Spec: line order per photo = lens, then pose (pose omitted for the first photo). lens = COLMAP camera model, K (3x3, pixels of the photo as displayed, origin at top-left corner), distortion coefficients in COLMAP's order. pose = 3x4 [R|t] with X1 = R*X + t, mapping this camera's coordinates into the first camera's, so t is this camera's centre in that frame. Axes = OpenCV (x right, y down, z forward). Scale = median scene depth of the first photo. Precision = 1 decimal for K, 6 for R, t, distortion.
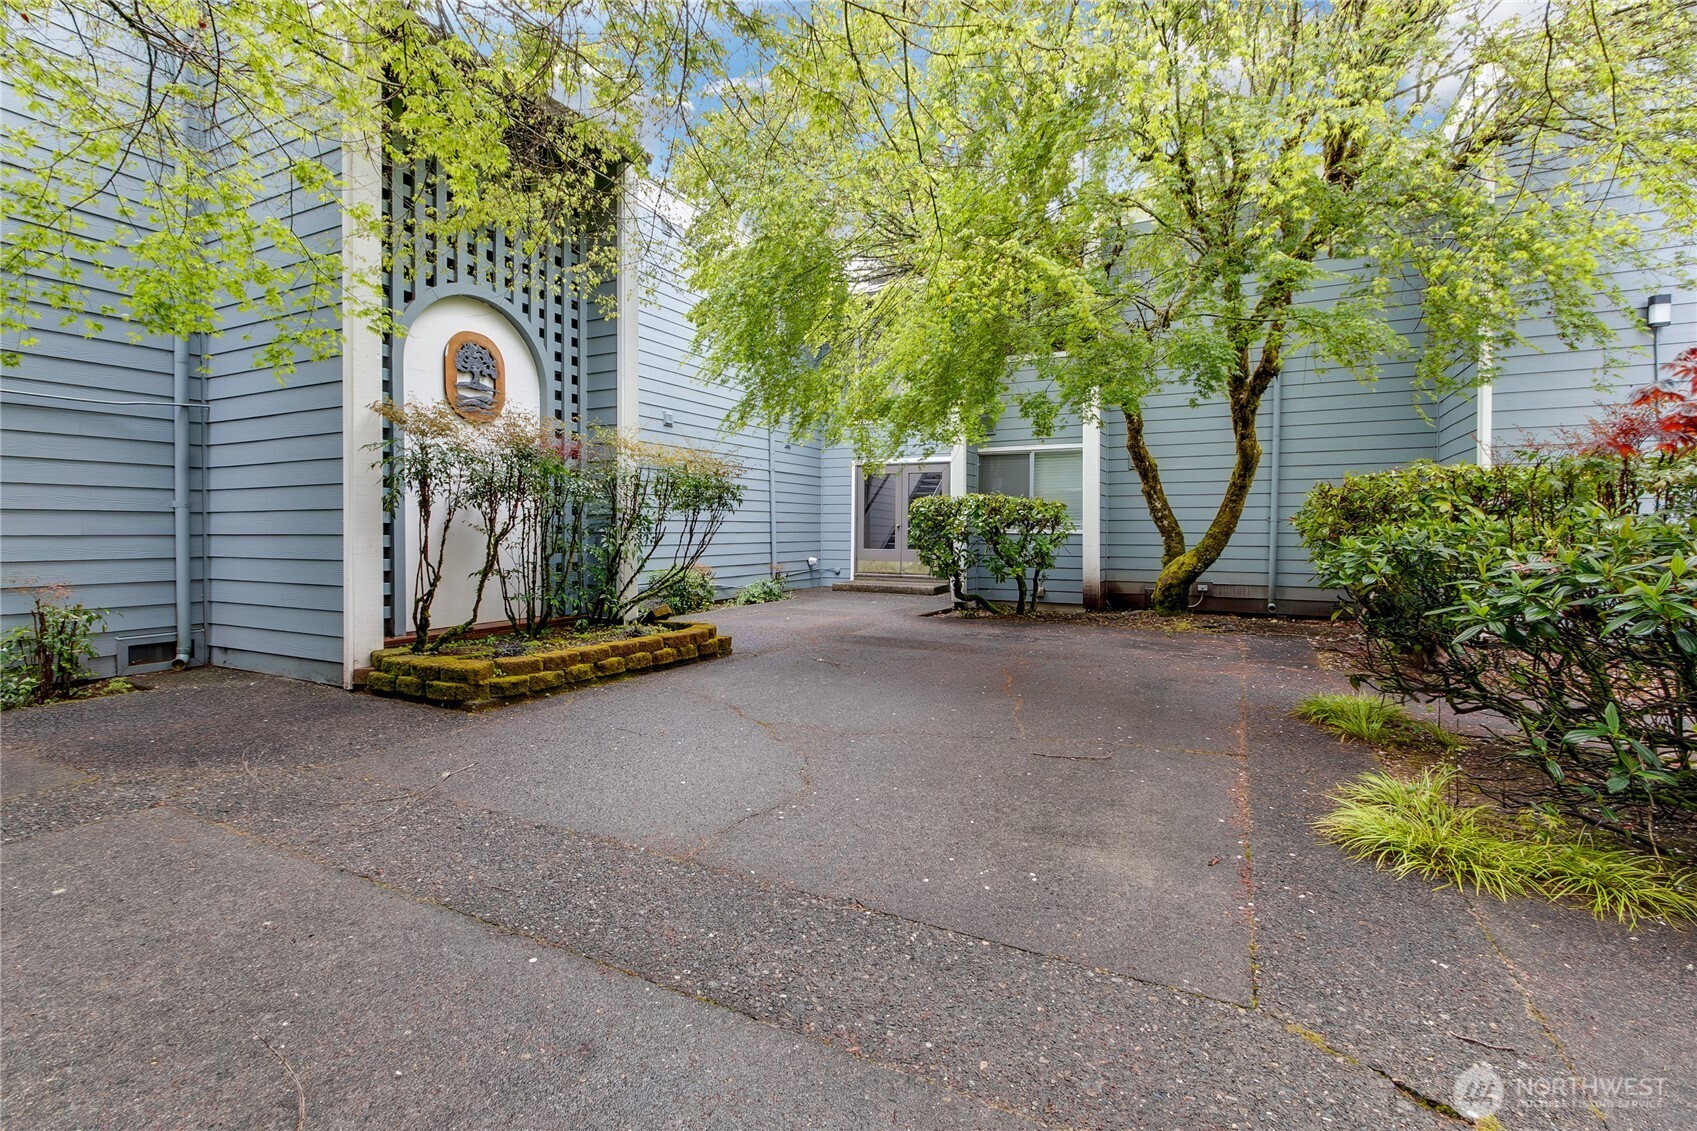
lens RADIAL K [[771.1, 0, 848.5], [0, 771.1, 565.5], [0, 0, 1]] dist [0.000522, 0.000285]
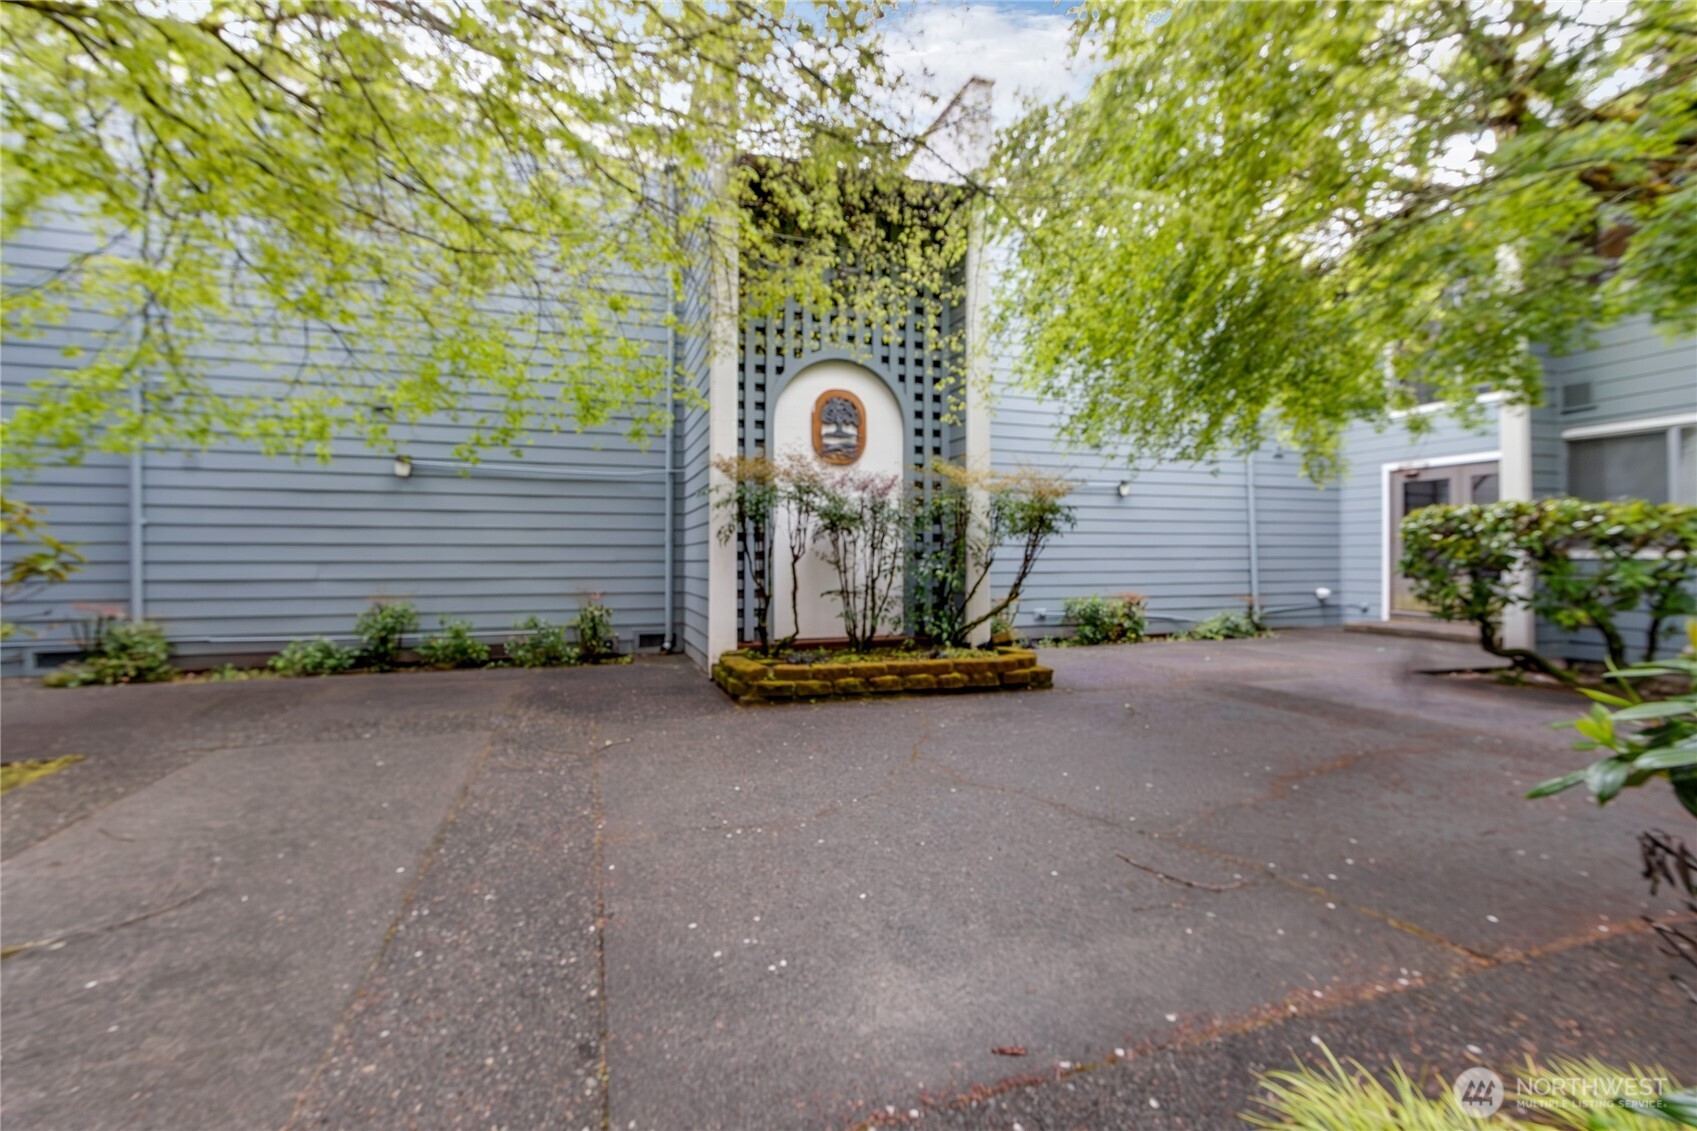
lens RADIAL K [[771.1, 0, 848.5], [0, 771.1, 565.5], [0, 0, 1]] dist [0.000522, 0.000285]
pose [[0.719552, 0.002717, -0.694434, 0.344688], [-0.027601, 0.999314, -0.024690, -0.003657], [0.693890, 0.036933, 0.719133, 0.173794]]
